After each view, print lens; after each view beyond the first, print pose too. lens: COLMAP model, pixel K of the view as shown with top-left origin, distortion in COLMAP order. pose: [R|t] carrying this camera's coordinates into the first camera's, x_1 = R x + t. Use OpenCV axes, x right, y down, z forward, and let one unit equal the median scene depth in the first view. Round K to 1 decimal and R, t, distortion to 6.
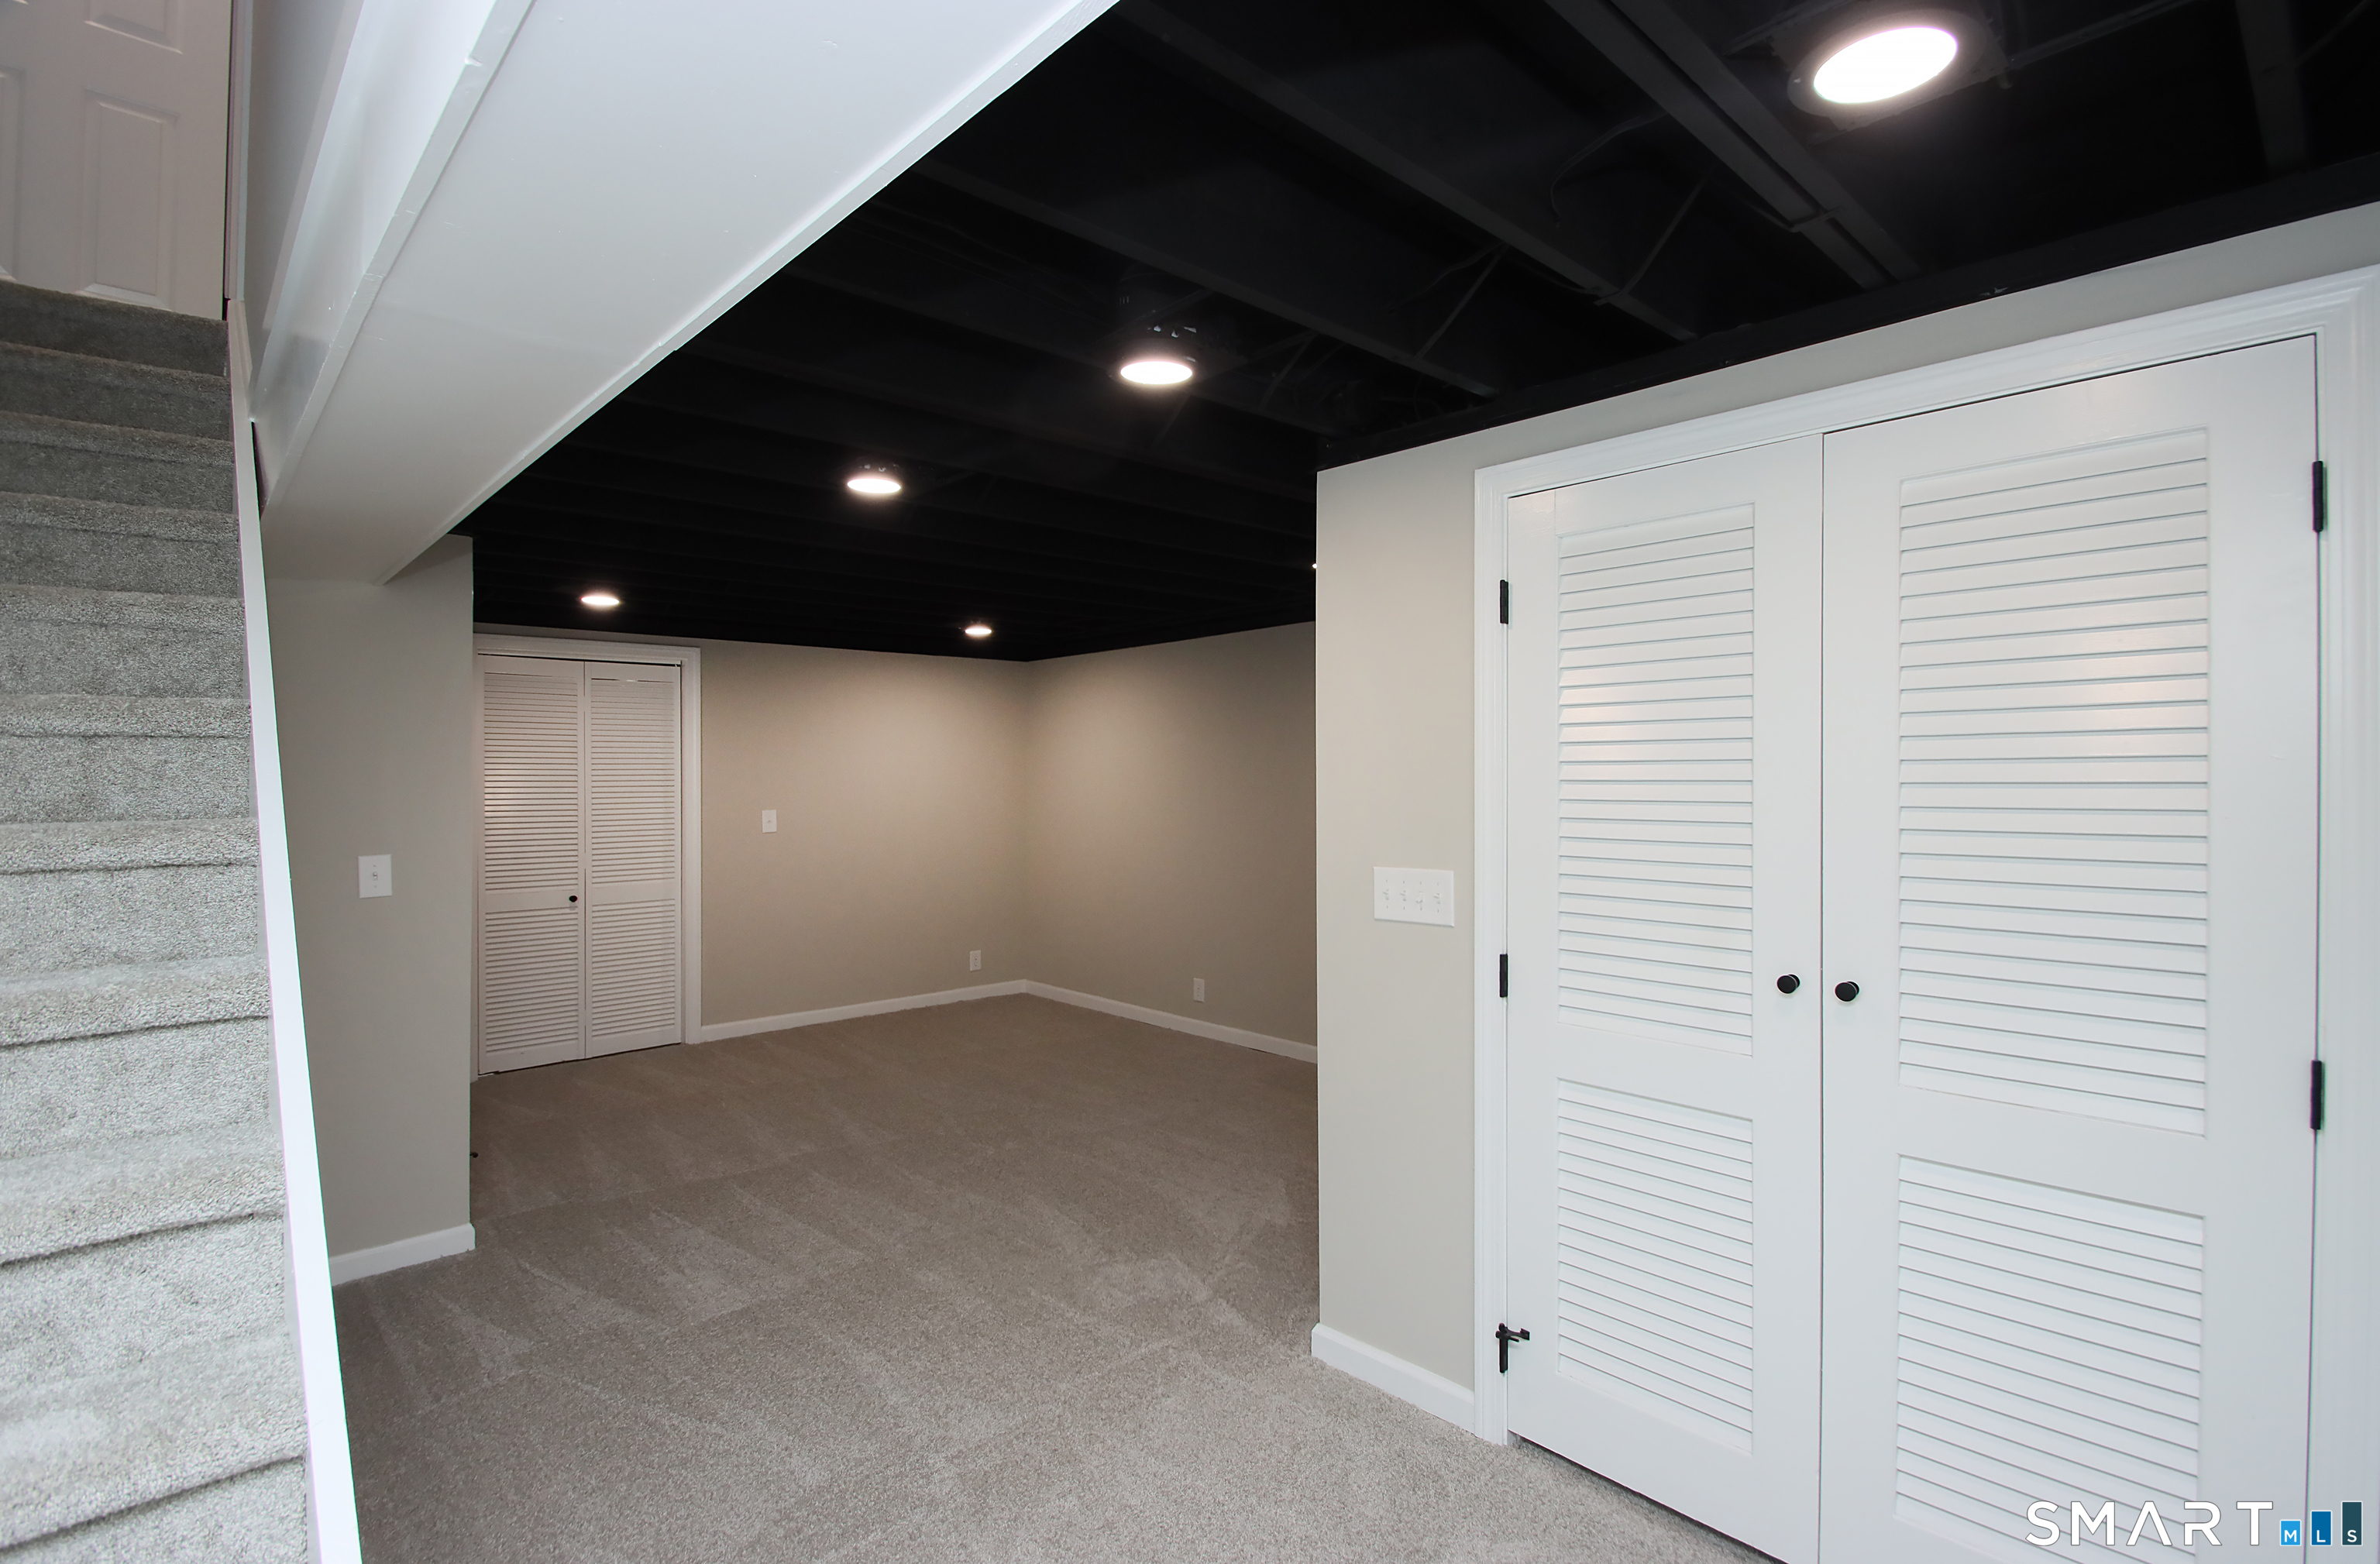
lens RADIAL K [[1121.2, 0, 1196.6], [0, 1121.2, 849.8], [0, 0, 1]] dist [0.006436, -0.013826]
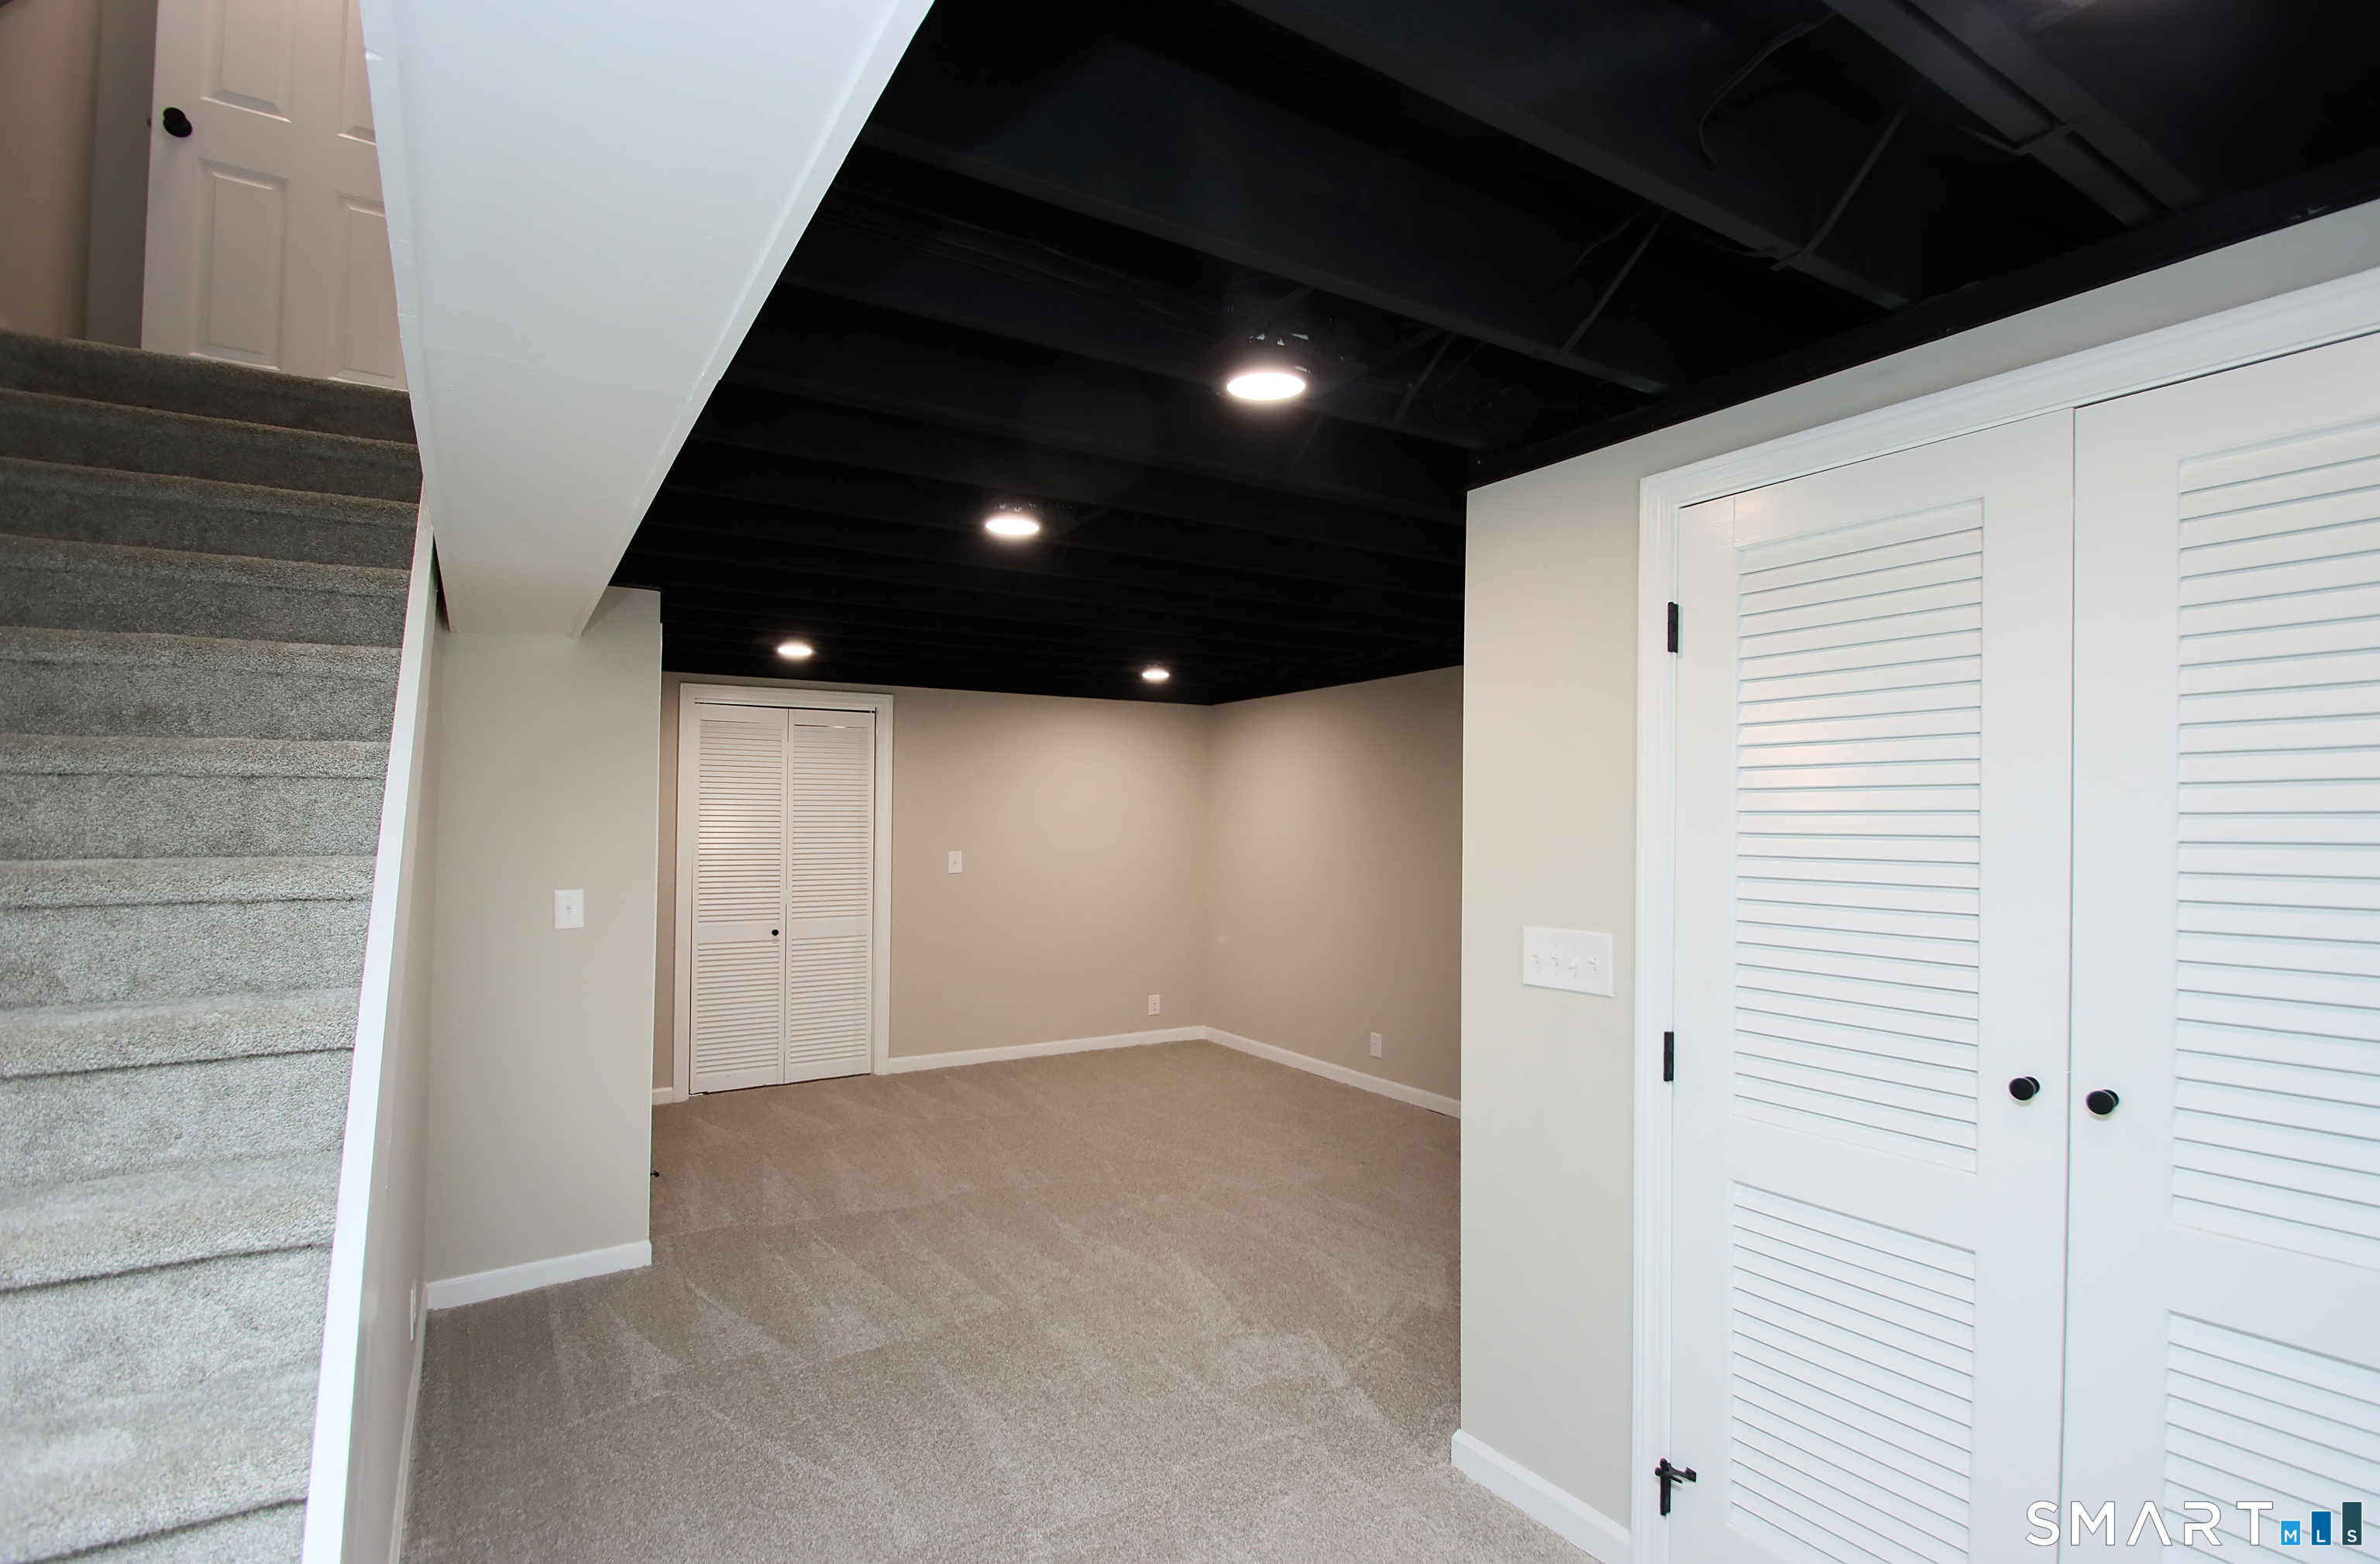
lens RADIAL K [[1119.4, 0, 1199.1], [0, 1119.4, 874.4], [0, 0, 1]] dist [0.013552, -0.017991]
pose [[0.982253, 0.018104, -0.186687, 0.076579], [-0.021311, 0.999658, -0.015187, -0.007911], [0.186348, 0.018896, 0.982302, 0.078086]]
